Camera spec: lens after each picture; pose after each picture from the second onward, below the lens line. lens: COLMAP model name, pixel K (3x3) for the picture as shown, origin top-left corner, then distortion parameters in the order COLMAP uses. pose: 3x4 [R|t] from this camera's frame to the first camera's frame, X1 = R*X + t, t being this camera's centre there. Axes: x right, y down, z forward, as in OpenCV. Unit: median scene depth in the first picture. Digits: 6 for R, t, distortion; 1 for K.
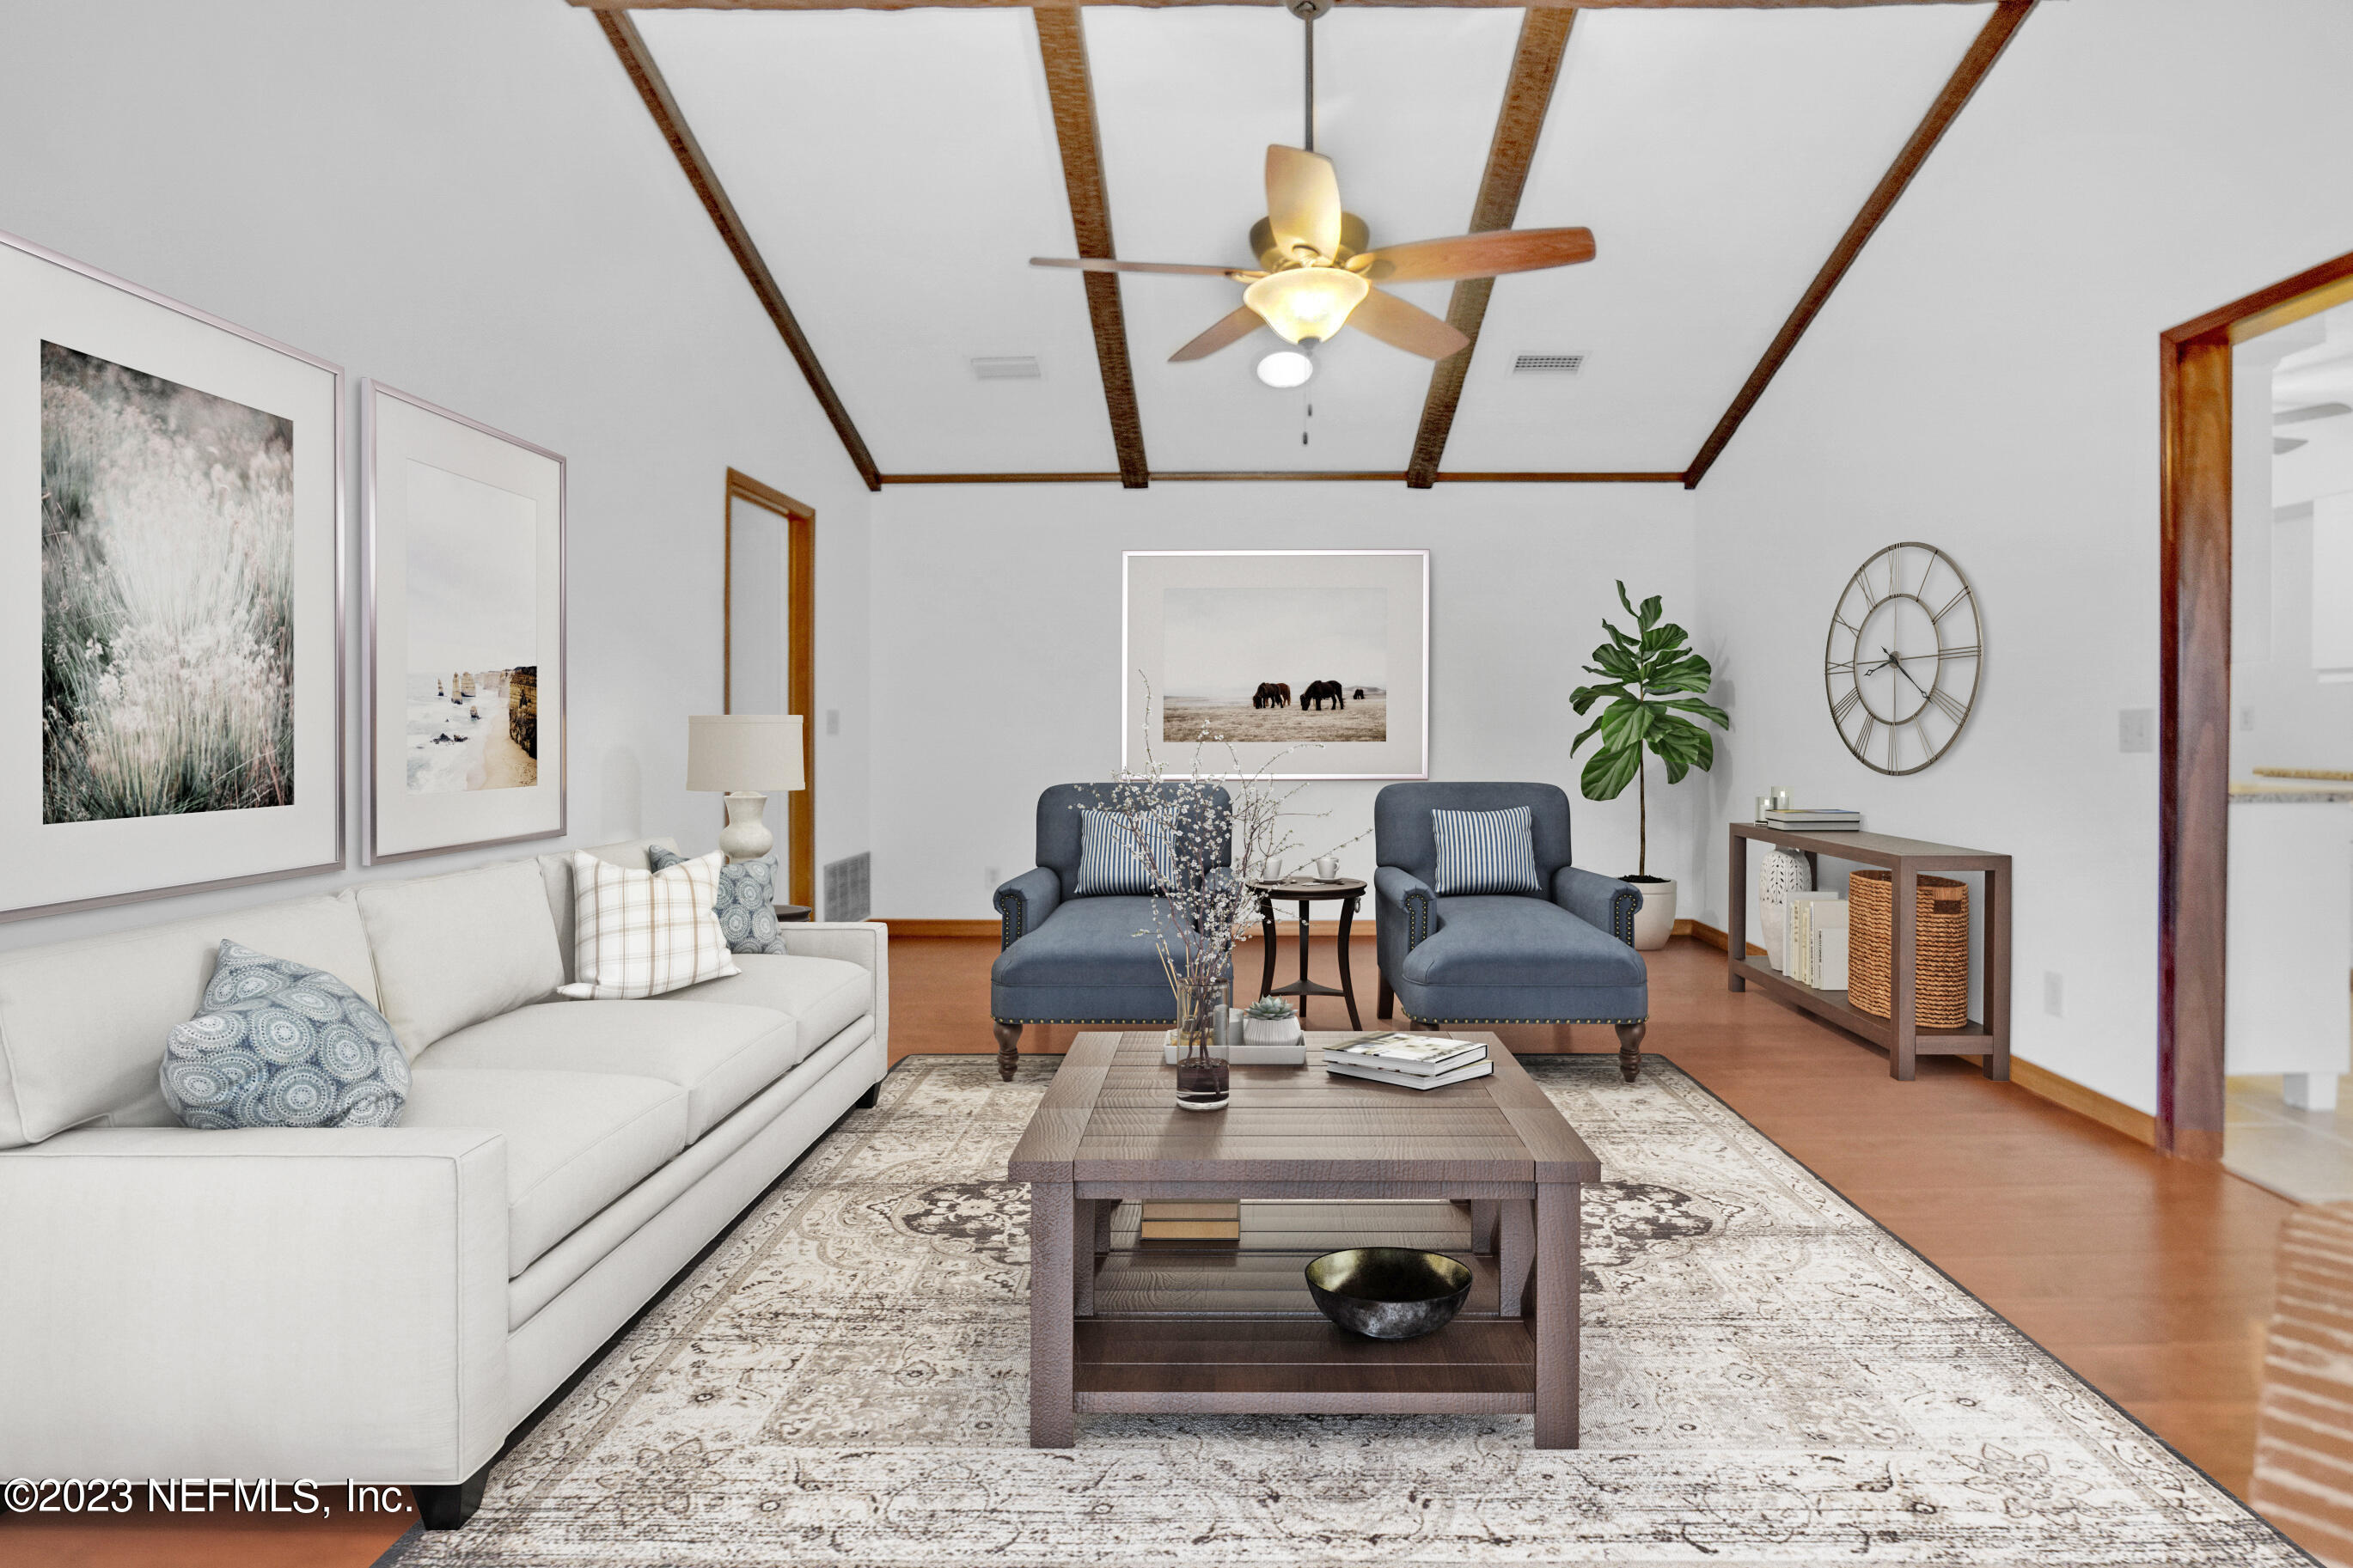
lens RADIAL K [[1092.5, 0, 1173.3], [0, 1092.5, 765.3], [0, 0, 1]] dist [-0.003375, -0.000412]
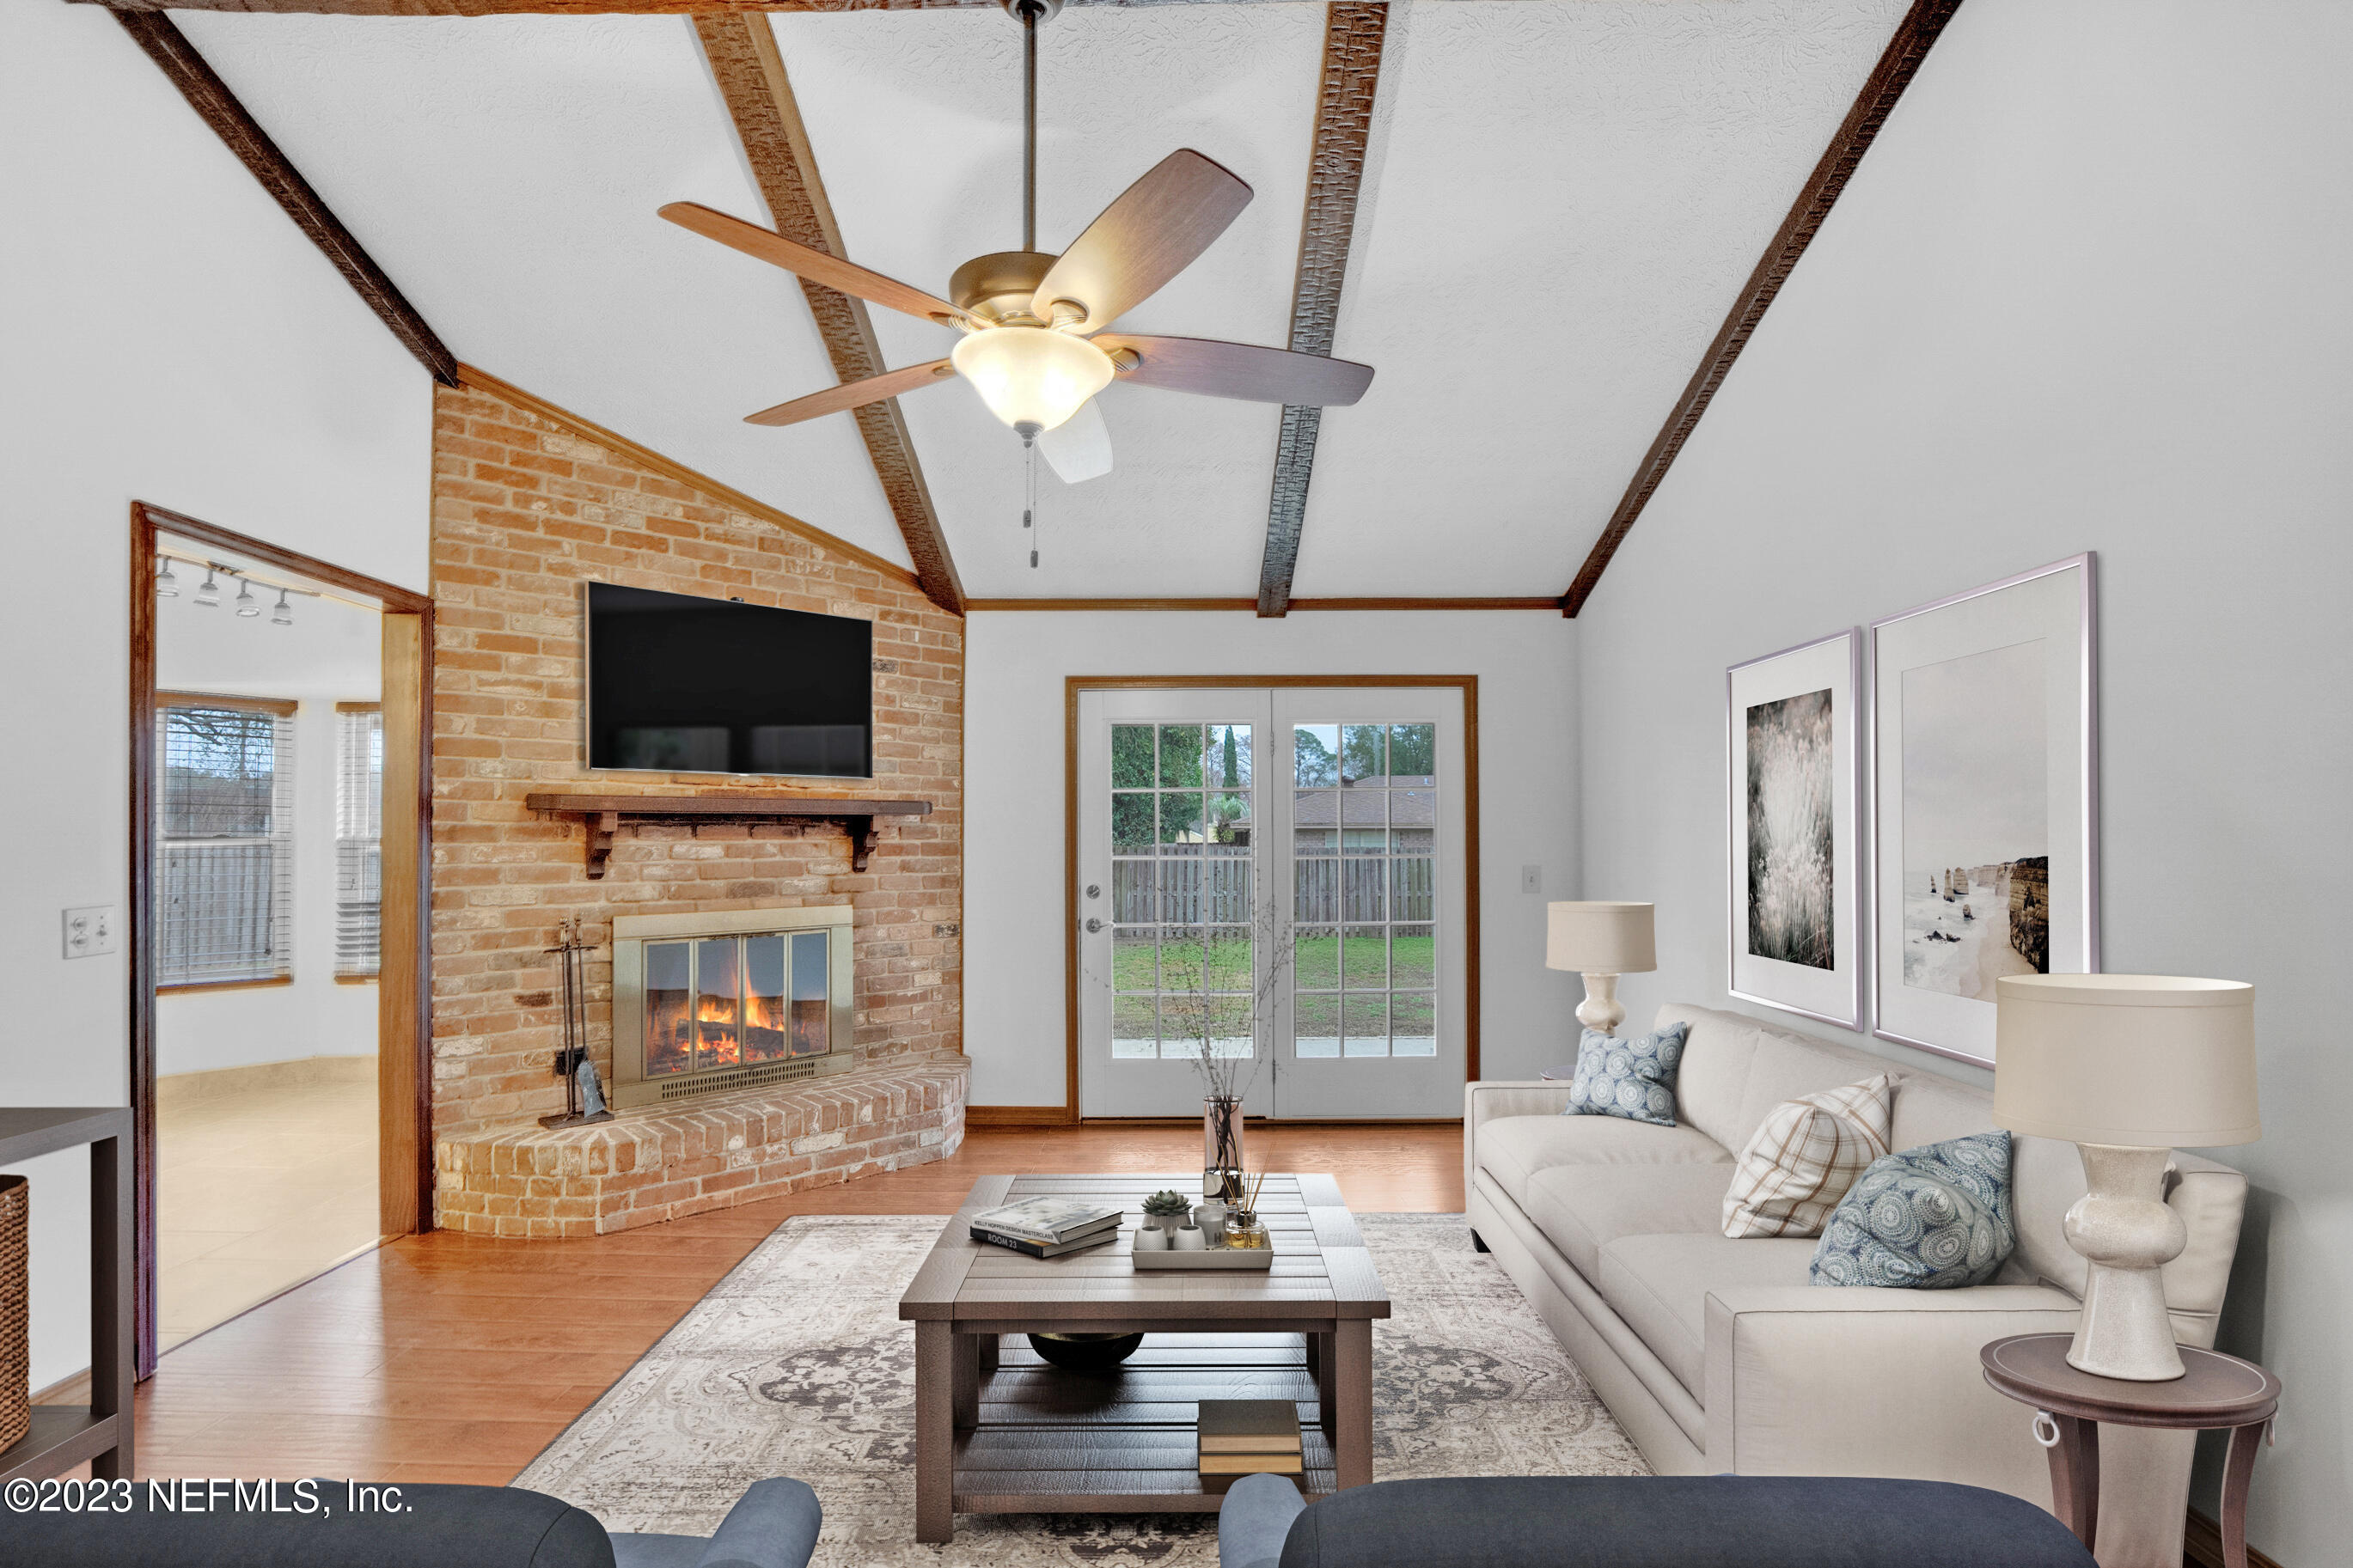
lens RADIAL K [[1100.7, 0, 1176.5], [0, 1100.7, 784.0], [0, 0, 1]] dist [-0.064792, 0.026235]
pose [[-0.998702, 0.004298, -0.050757, 0.076672], [0.005255, 0.999810, -0.018747, -0.175925], [0.050667, -0.018989, -0.998535, 2.308588]]
